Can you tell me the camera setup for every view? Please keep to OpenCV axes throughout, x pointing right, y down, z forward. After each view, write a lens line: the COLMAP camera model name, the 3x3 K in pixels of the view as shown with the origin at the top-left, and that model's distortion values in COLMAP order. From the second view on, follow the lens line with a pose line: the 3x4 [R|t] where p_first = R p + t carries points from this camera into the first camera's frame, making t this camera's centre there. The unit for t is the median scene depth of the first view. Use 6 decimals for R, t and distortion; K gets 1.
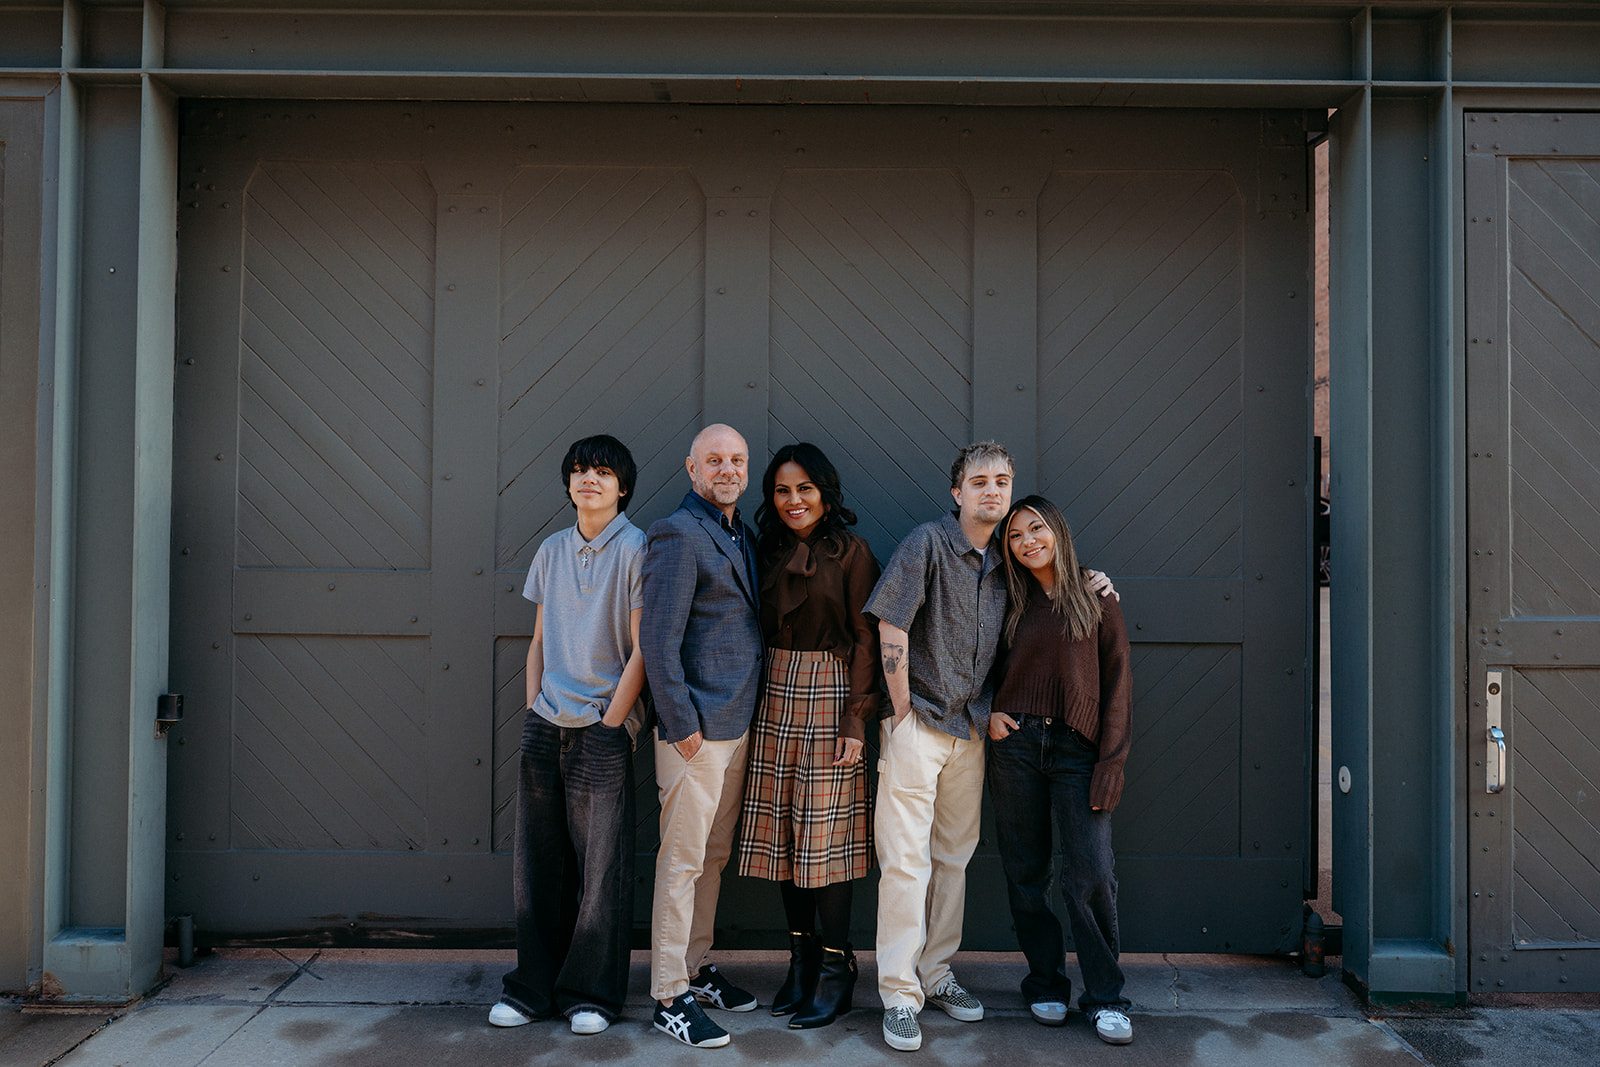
lens RADIAL K [[1354.3, 0, 795.3], [0, 1354.3, 535.3], [0, 0, 1]] dist [-0.031520, -0.000317]
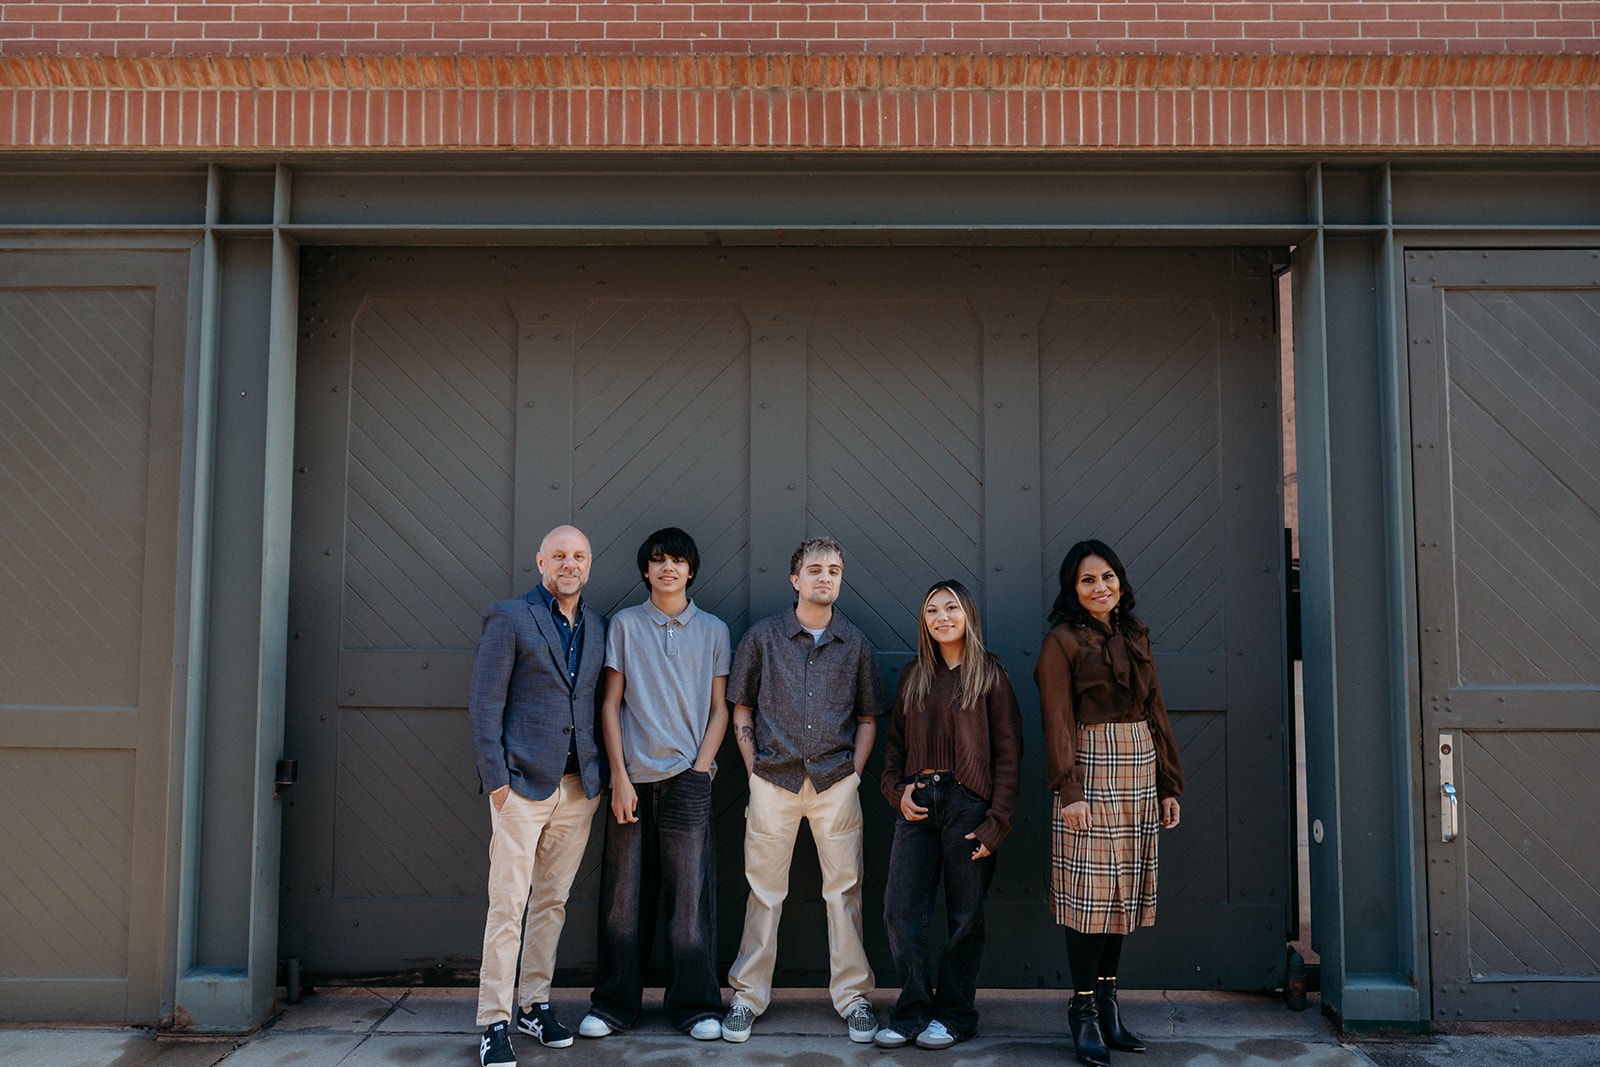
lens RADIAL K [[1354.3, 0, 794.6], [0, 1354.3, 532.8], [0, 0, 1]] dist [-0.031520, -0.000317]
pose [[0.999887, -0.006650, -0.013486, -0.015588], [0.005861, 0.998317, -0.057697, -0.006681], [0.013847, 0.057612, 0.998243, -0.155761]]
